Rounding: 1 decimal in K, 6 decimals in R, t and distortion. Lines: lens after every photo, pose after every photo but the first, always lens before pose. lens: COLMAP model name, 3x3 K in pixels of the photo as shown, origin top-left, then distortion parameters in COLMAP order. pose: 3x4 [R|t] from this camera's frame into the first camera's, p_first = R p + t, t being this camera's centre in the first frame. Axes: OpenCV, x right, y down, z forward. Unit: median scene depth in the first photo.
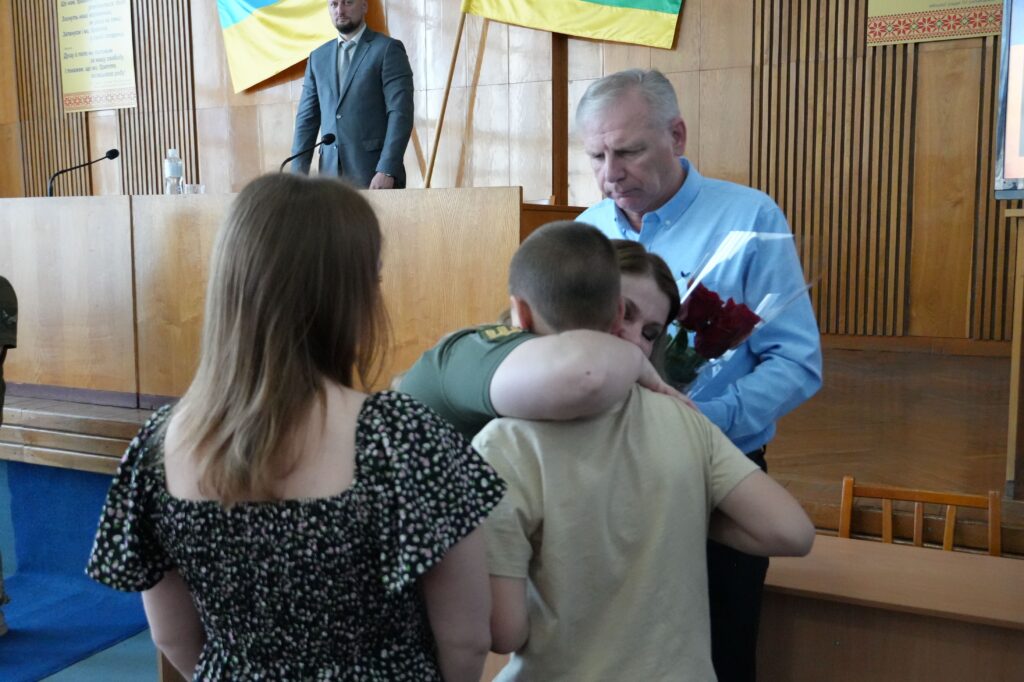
lens RADIAL K [[1049.6, 0, 508.8], [0, 1049.6, 333.8], [0, 0, 1]] dist [0.018752, 0.000000]
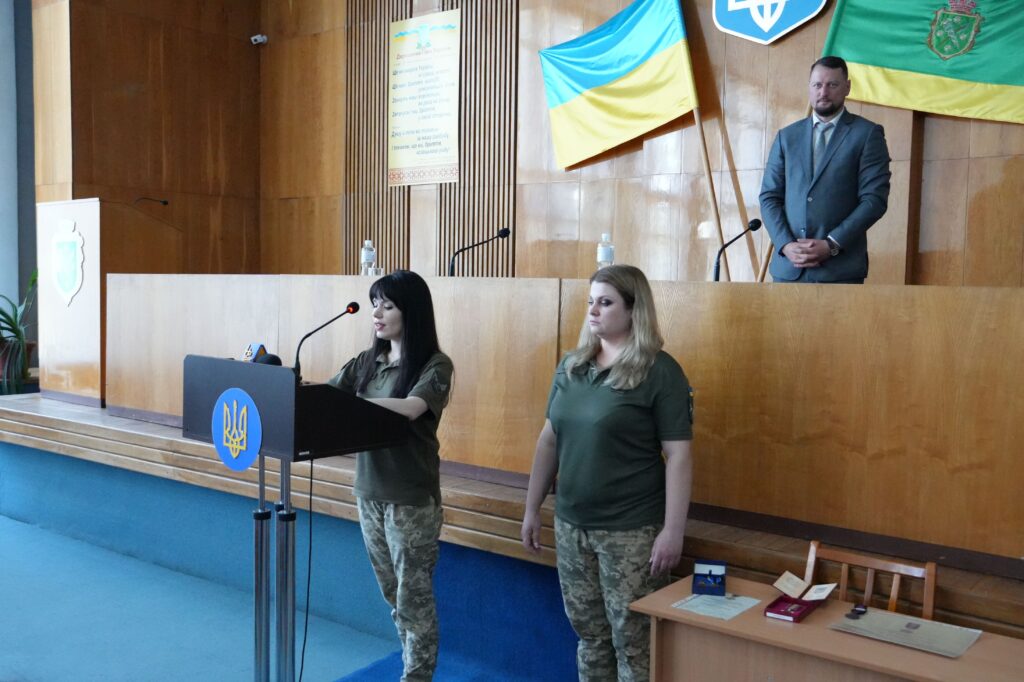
lens RADIAL K [[994.8, 0, 506.2], [0, 994.8, 343.9], [0, 0, 1]] dist [0.019083, 0.000000]
pose [[0.982783, 0.038700, -0.180664, -0.149787], [-0.046760, 0.998082, -0.040568, -0.019031], [0.178747, 0.048317, 0.982708, 0.043887]]
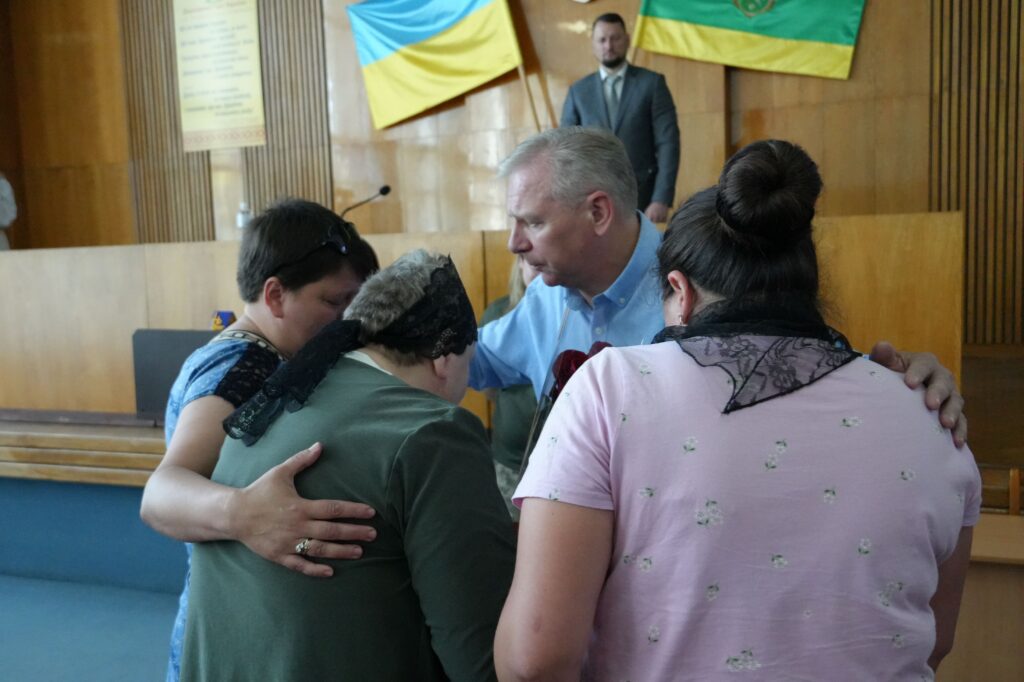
lens RADIAL K [[994.8, 0, 508.7], [0, 994.8, 339.2], [0, 0, 1]] dist [0.019083, 0.000000]
pose [[0.995602, -0.034960, 0.086917, -0.264028], [0.036189, 0.999266, -0.012597, -0.009776], [-0.086413, 0.015687, 0.996136, 0.035652]]
